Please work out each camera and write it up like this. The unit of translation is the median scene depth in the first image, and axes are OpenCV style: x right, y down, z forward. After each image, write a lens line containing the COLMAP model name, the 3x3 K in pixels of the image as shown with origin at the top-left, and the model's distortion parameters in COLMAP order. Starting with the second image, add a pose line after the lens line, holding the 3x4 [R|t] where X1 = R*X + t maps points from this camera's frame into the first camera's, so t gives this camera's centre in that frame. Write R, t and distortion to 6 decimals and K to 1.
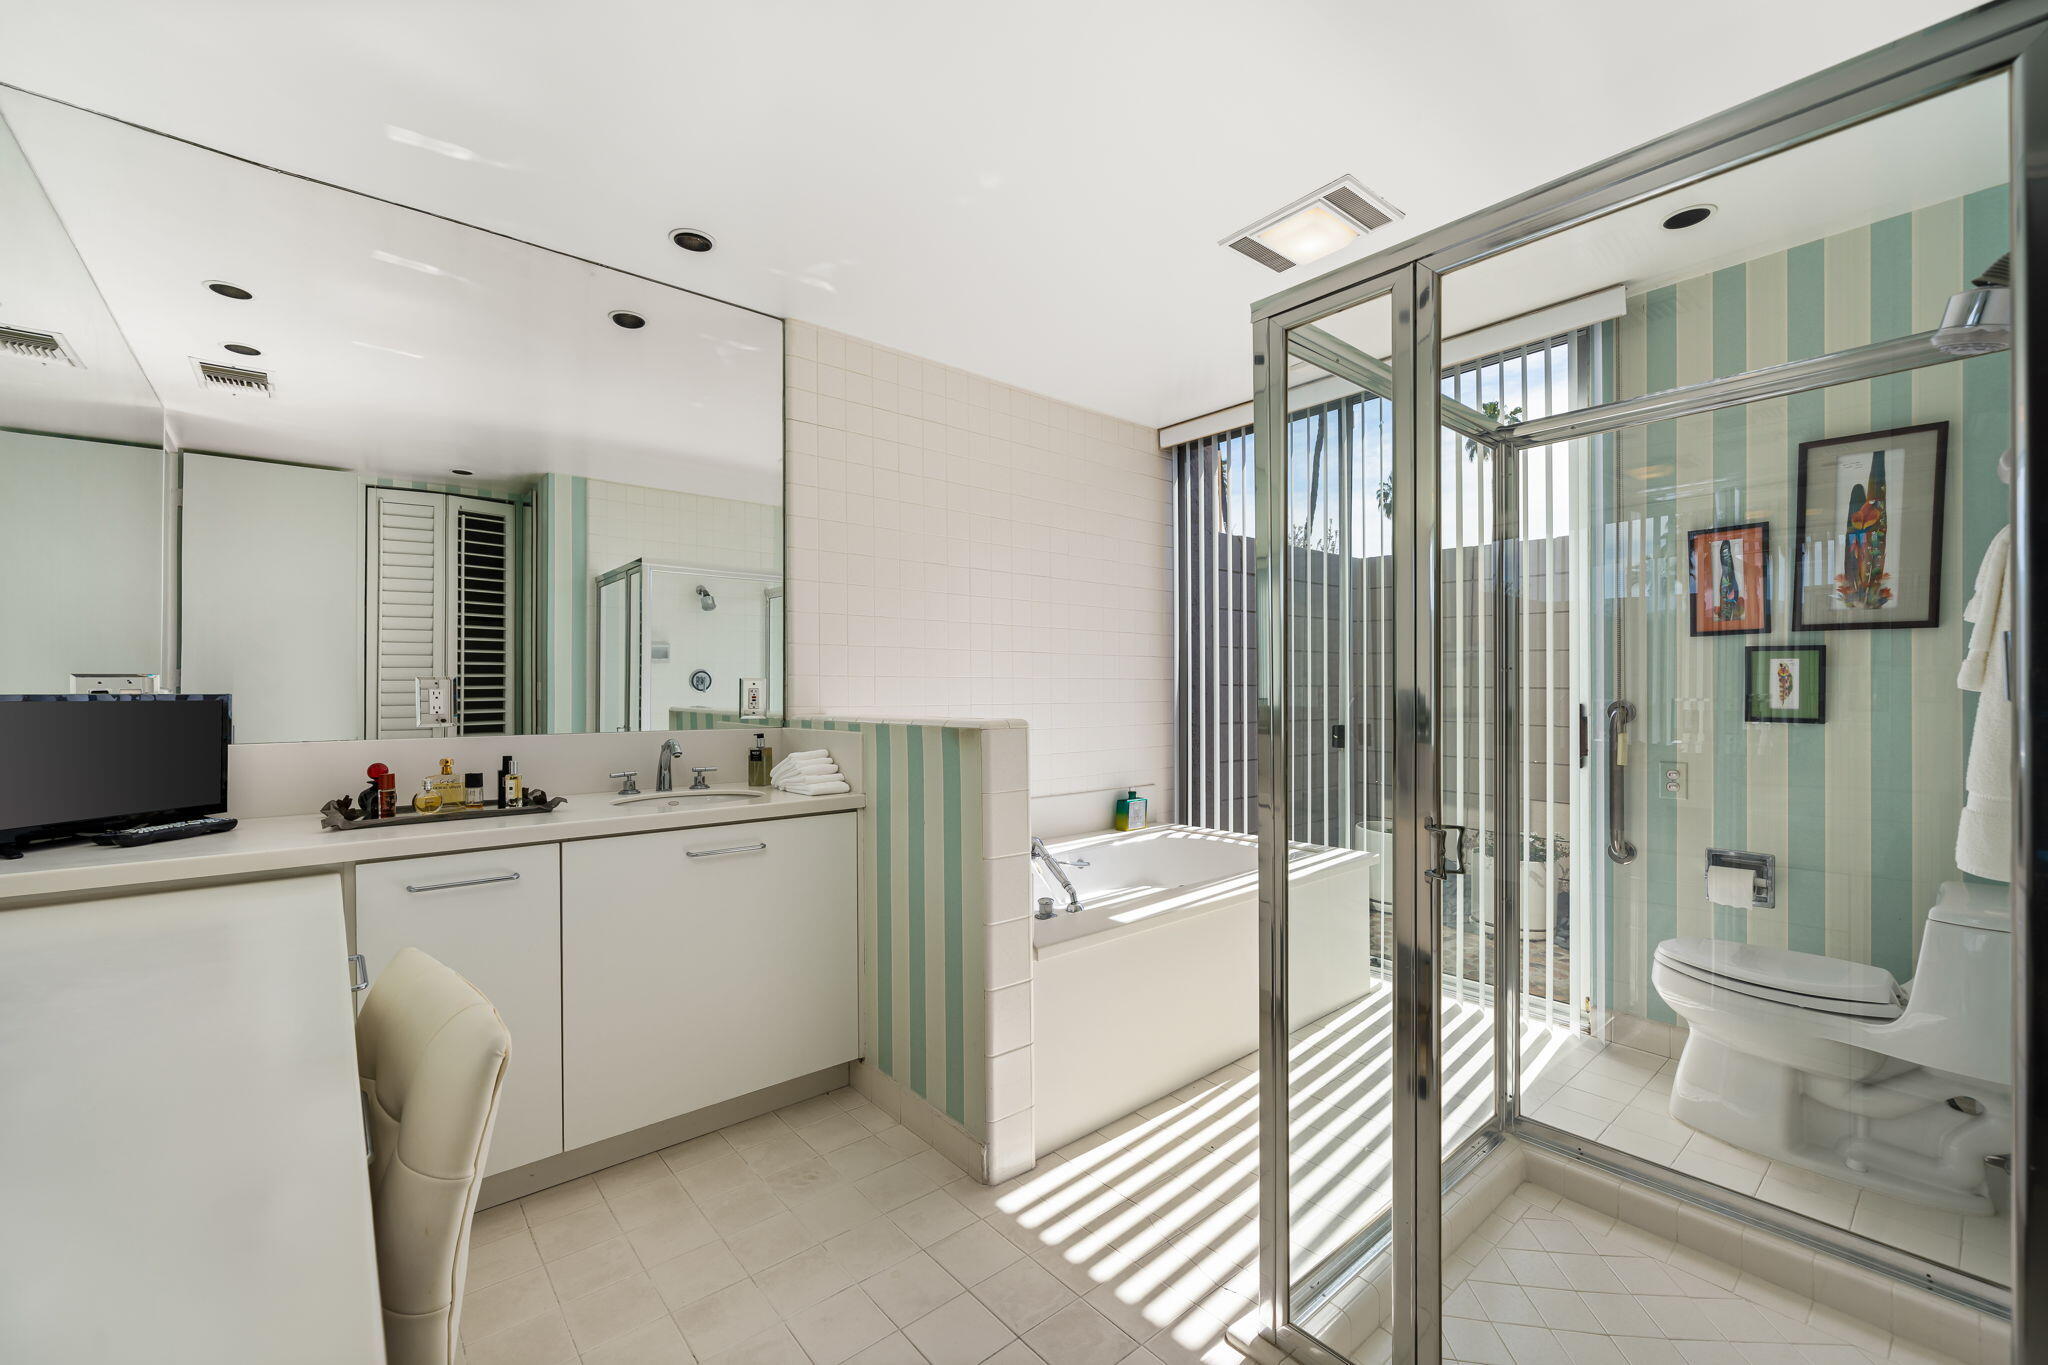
lens RADIAL K [[853.7, 0, 1016.1], [0, 853.7, 670.0], [0, 0, 1]] dist [0.000094, 0.000052]
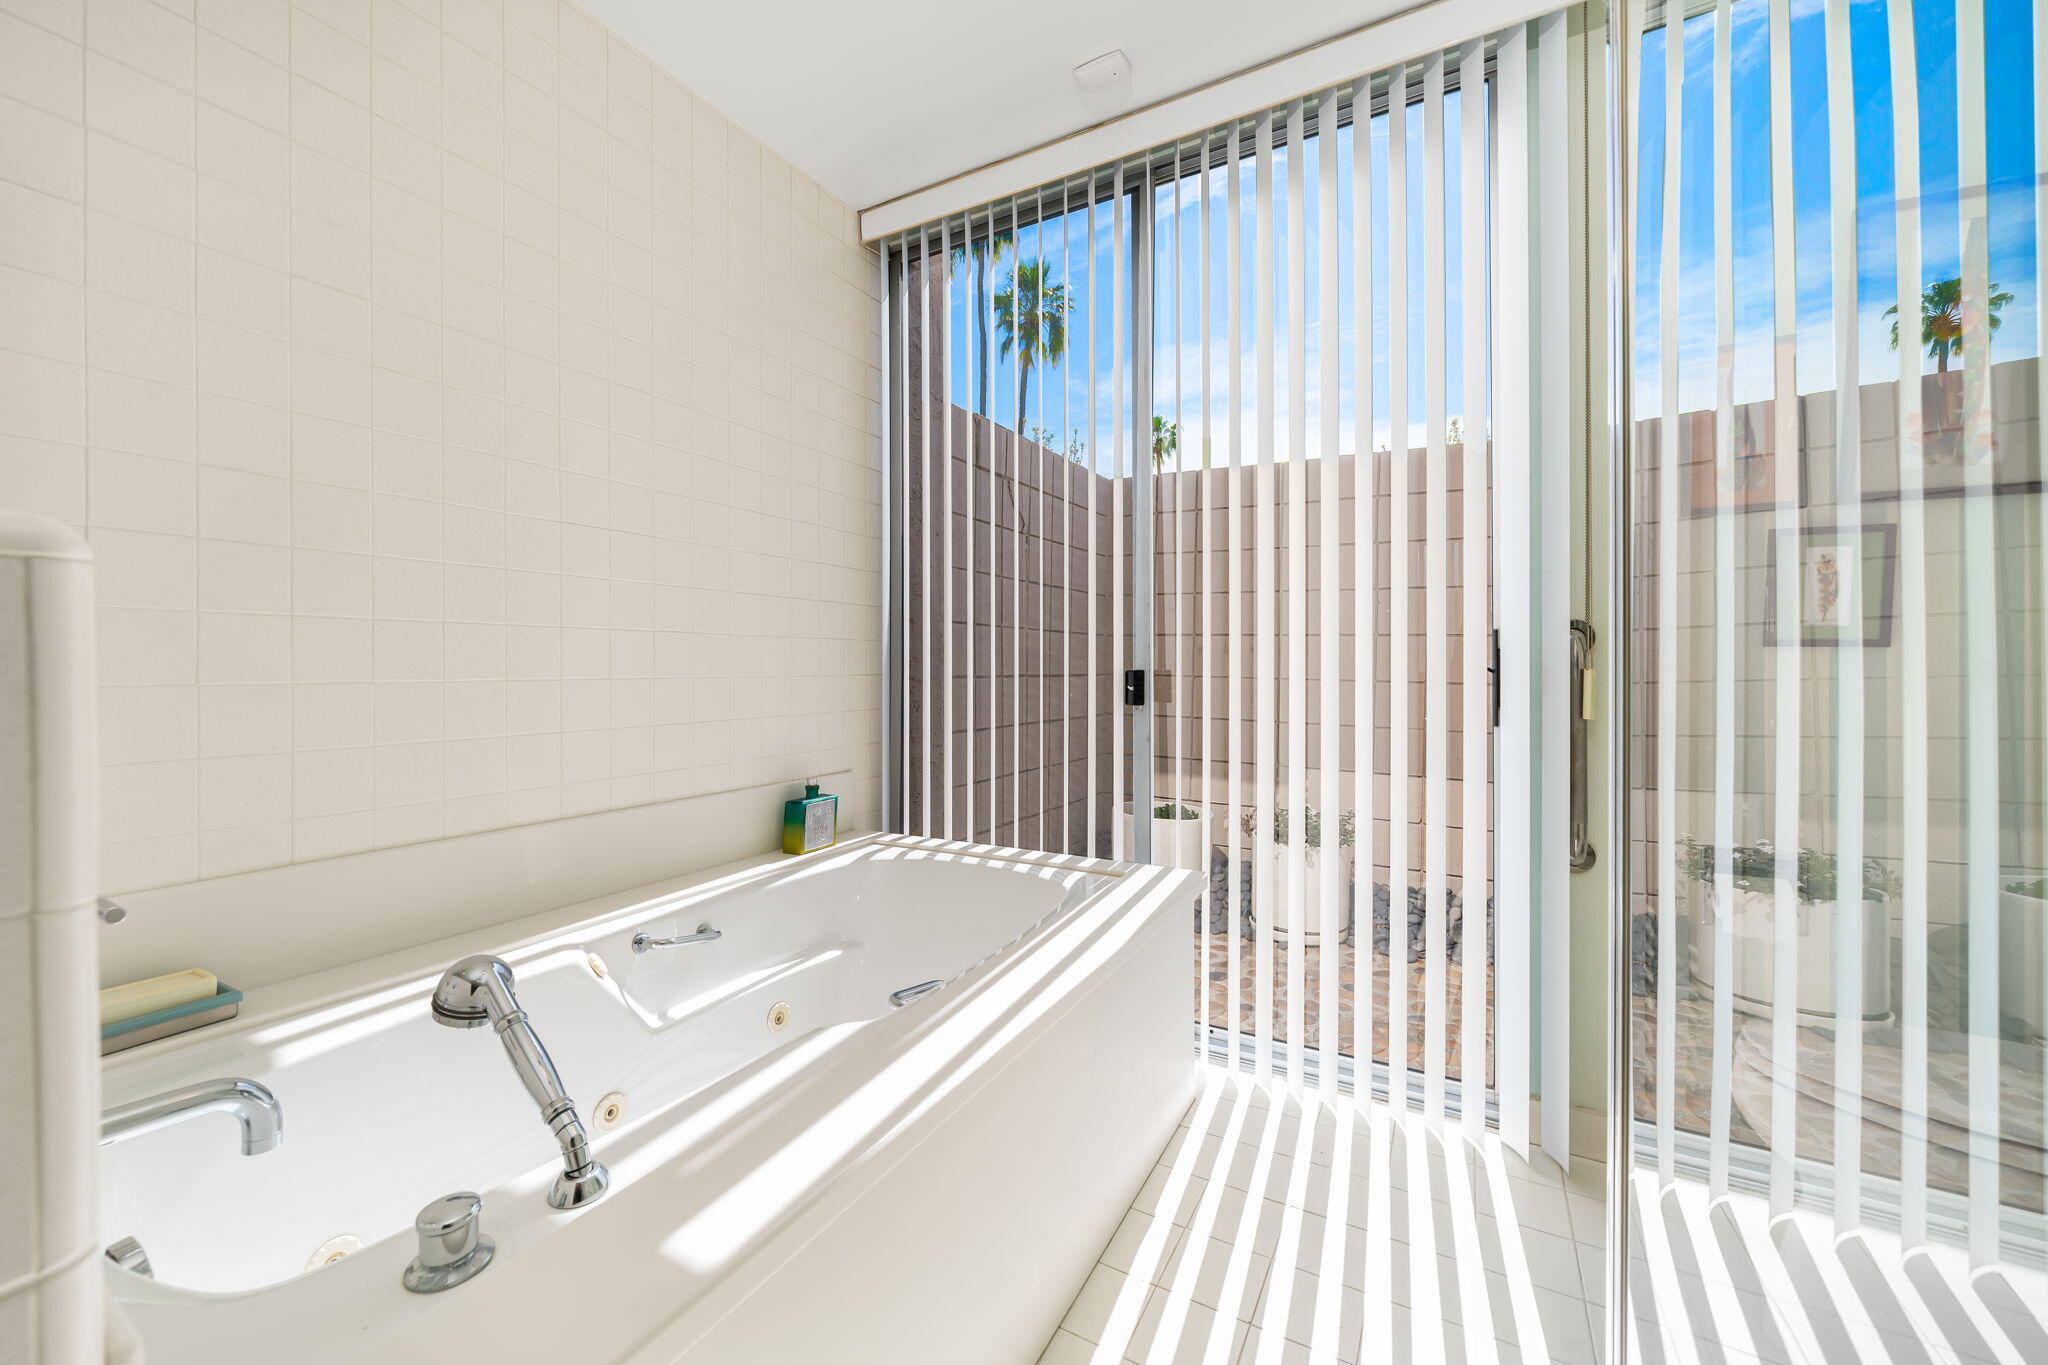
lens RADIAL K [[853.7, 0, 1016.1], [0, 853.7, 670.0], [0, 0, 1]] dist [0.000094, 0.000052]
pose [[0.943323, -0.002430, 0.331868, 0.071812], [-0.007355, 0.999575, 0.028225, 0.042933], [-0.331796, -0.029067, 0.942903, 0.387356]]
